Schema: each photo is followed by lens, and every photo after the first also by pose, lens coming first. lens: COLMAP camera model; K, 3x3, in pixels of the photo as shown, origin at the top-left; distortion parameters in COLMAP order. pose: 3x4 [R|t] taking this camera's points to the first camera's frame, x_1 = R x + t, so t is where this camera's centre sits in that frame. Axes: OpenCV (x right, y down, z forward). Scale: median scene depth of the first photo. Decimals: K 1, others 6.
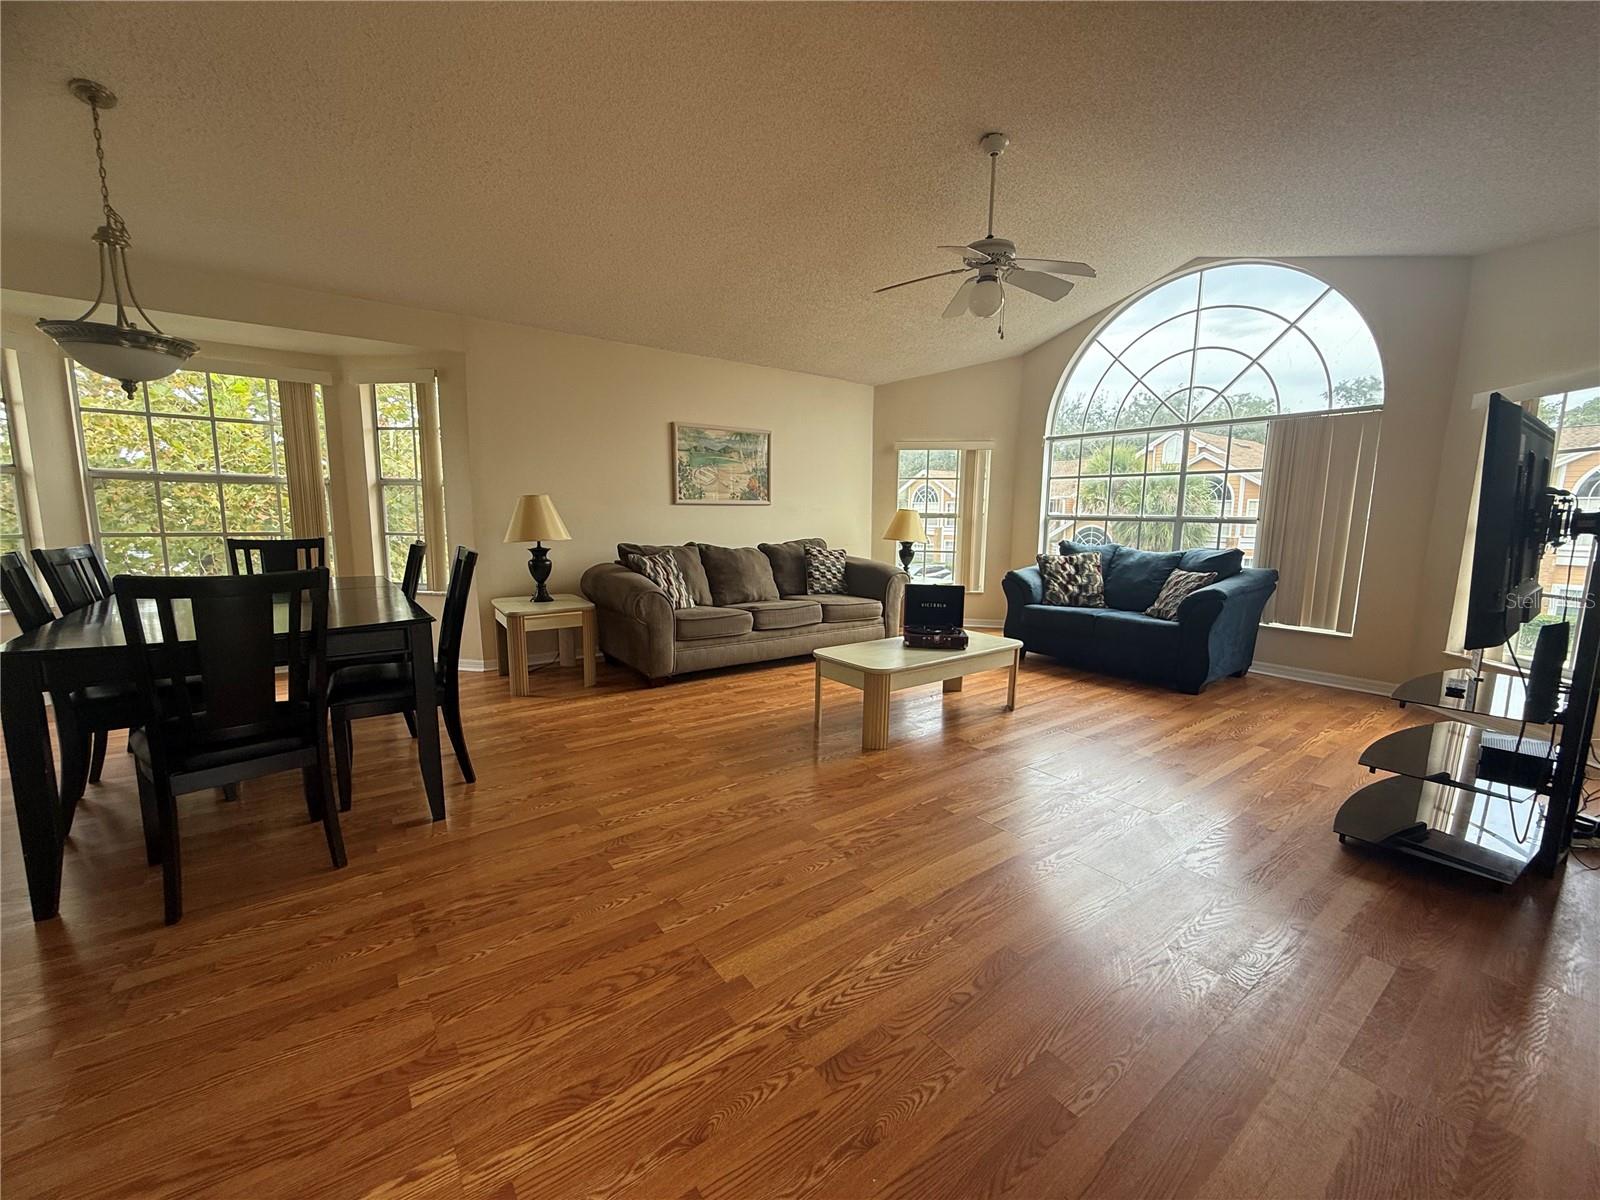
lens RADIAL K [[634.5, 0, 795.2], [0, 634.5, 602.7], [0, 0, 1]] dist [0.001214, -0.000077]
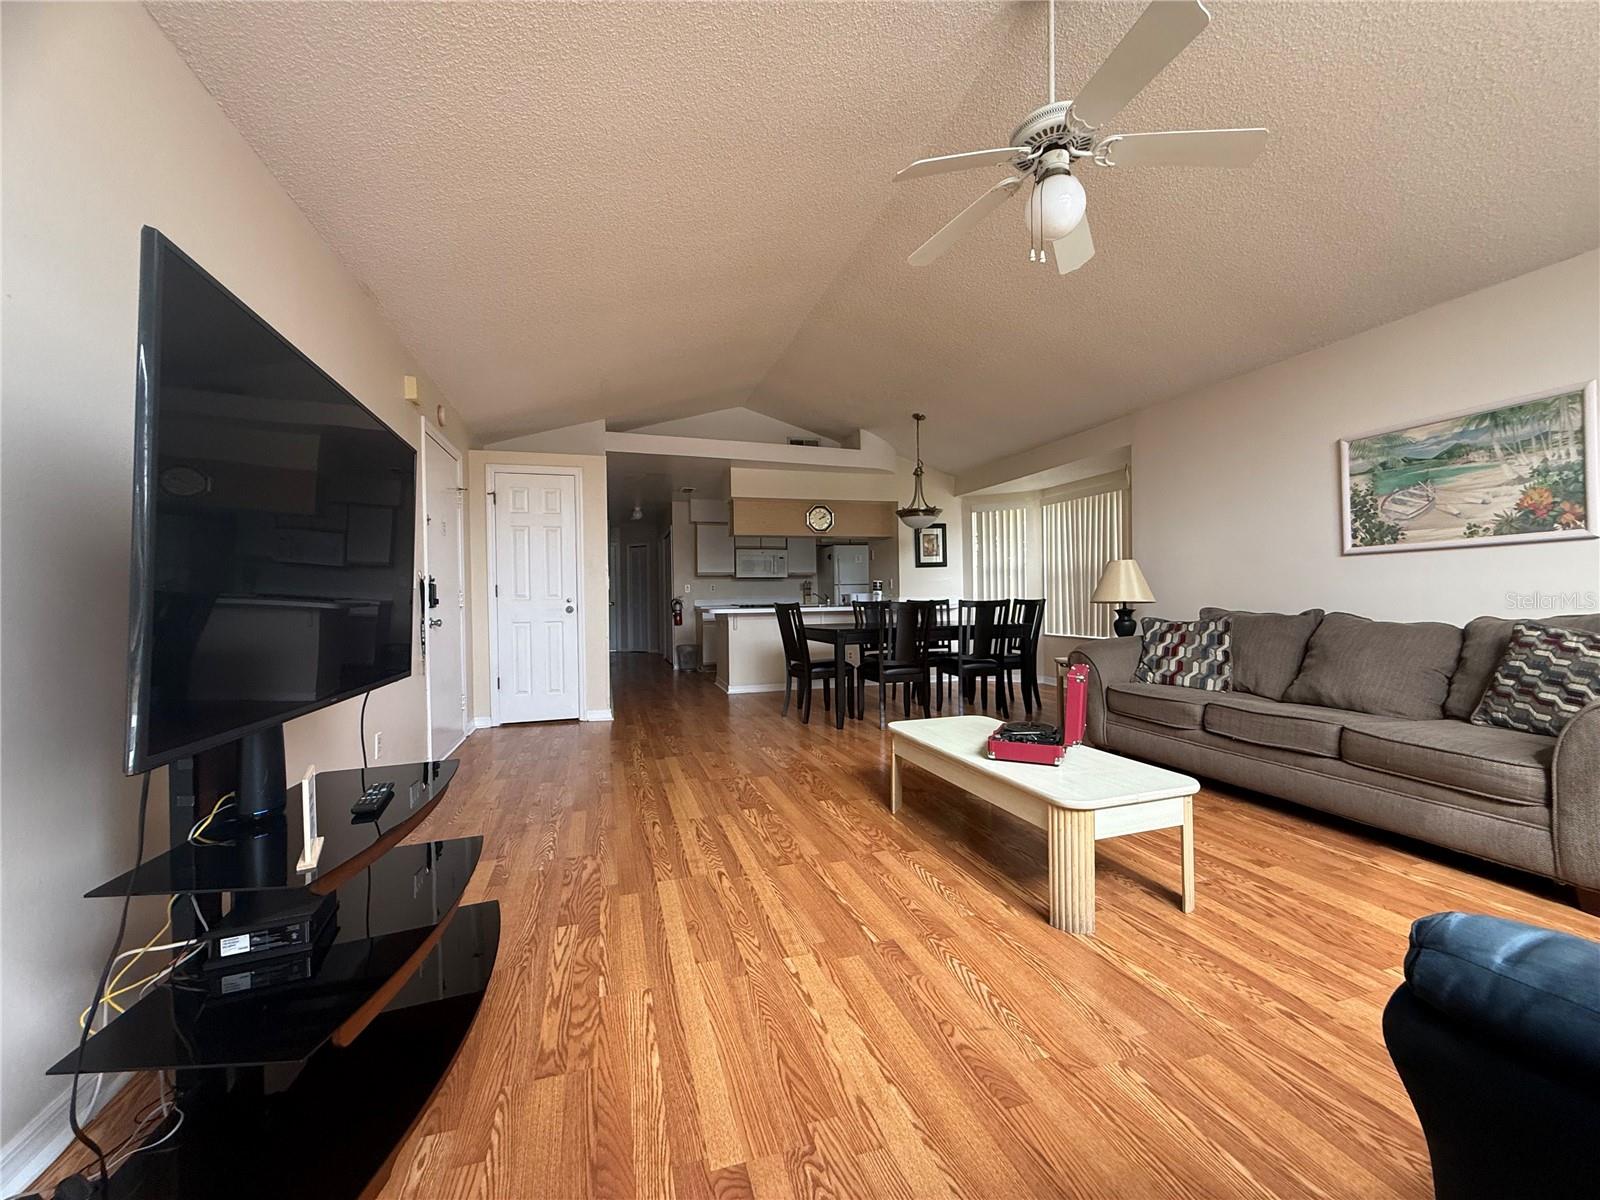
lens RADIAL K [[634.5, 0, 798.5], [0, 634.5, 598.7], [0, 0, 1]] dist [0.001214, -0.000077]
pose [[-0.330311, -0.009462, -0.943825, 0.633312], [-0.121018, 0.992121, 0.032407, -0.058566], [0.936082, 0.124924, -0.328854, 0.665736]]
